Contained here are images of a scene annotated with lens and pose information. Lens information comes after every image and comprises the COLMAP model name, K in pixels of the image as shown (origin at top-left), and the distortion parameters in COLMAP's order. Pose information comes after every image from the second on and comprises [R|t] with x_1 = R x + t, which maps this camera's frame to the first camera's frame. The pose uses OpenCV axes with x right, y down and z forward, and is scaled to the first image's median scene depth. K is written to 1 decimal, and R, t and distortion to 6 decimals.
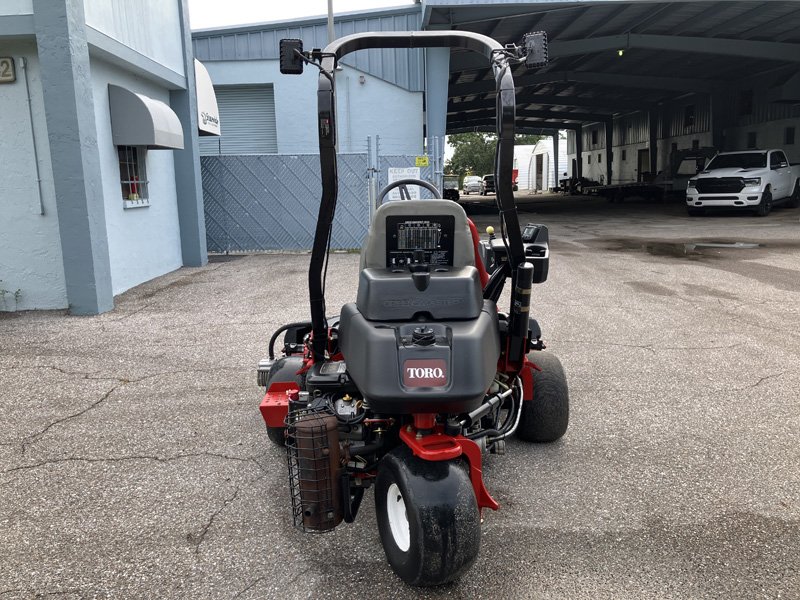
lens RADIAL K [[653.2, 0, 397.8], [0, 653.2, 298.6], [0, 0, 1]] dist [0.041487, -0.060385]
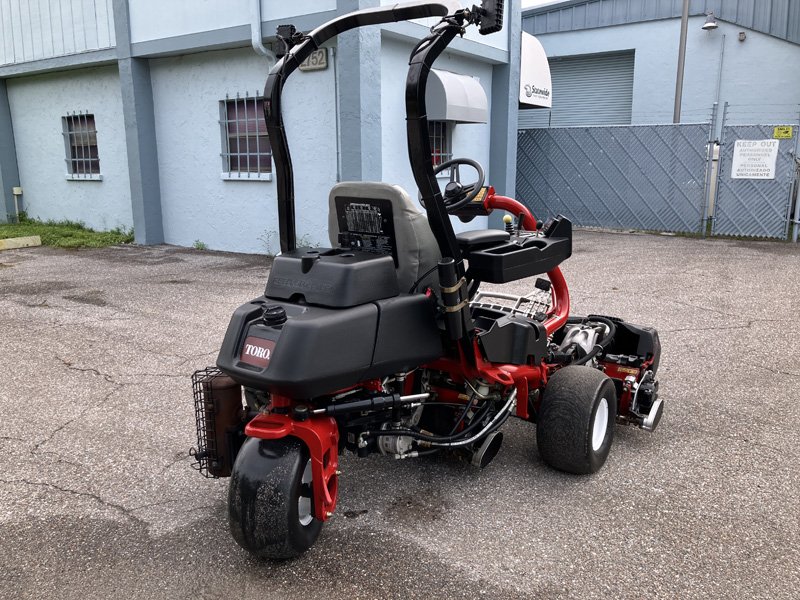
lens RADIAL K [[656.0, 0, 395.7], [0, 656.0, 296.1], [0, 0, 1]] dist [0.006052, 0.001229]
pose [[0.818184, 0.137322, -0.558317, 0.124260], [-0.115172, 0.990522, 0.074848, -0.011891], [0.563303, 0.003063, 0.826245, 0.043097]]
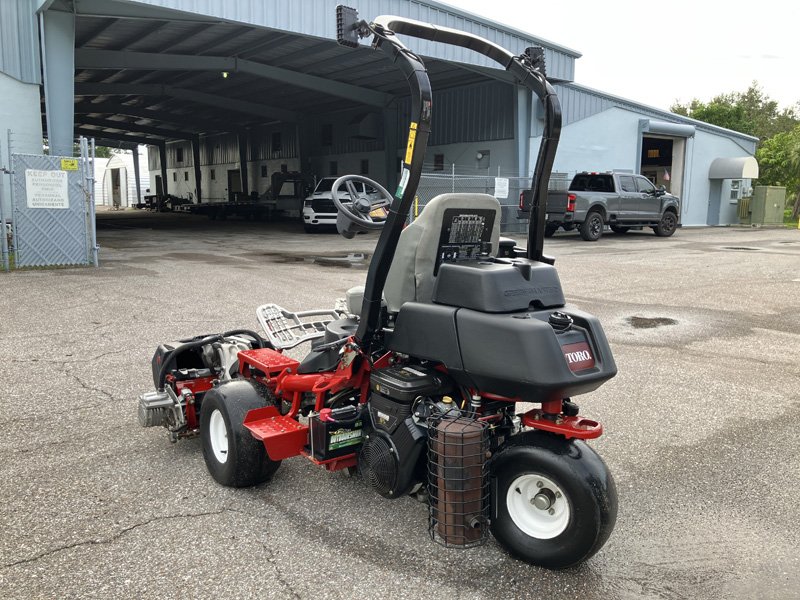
lens RADIAL K [[656.0, 0, 395.7], [0, 656.0, 296.1], [0, 0, 1]] dist [0.006052, 0.001229]
pose [[0.800405, -0.050116, 0.597361, -0.128437], [0.069877, 0.997506, -0.009942, 0.001402], [-0.595373, 0.049699, 0.801911, 0.053076]]
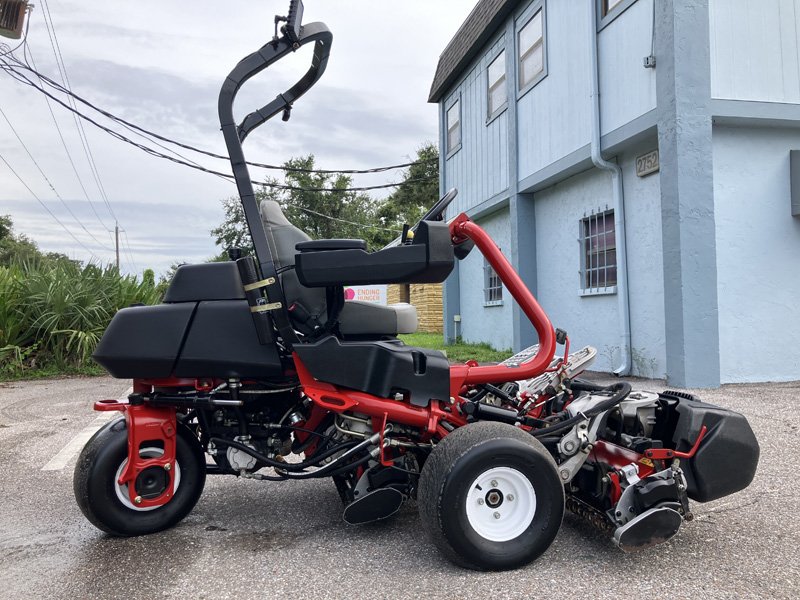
lens RADIAL K [[653.2, 0, 397.8], [0, 653.2, 298.6], [0, 0, 1]] dist [0.041487, -0.060385]
pose [[0.199041, -0.008128, -0.979957, 0.211801], [-0.160997, 0.986108, -0.040879, 0.001070], [0.966676, 0.165907, 0.194968, 0.198777]]
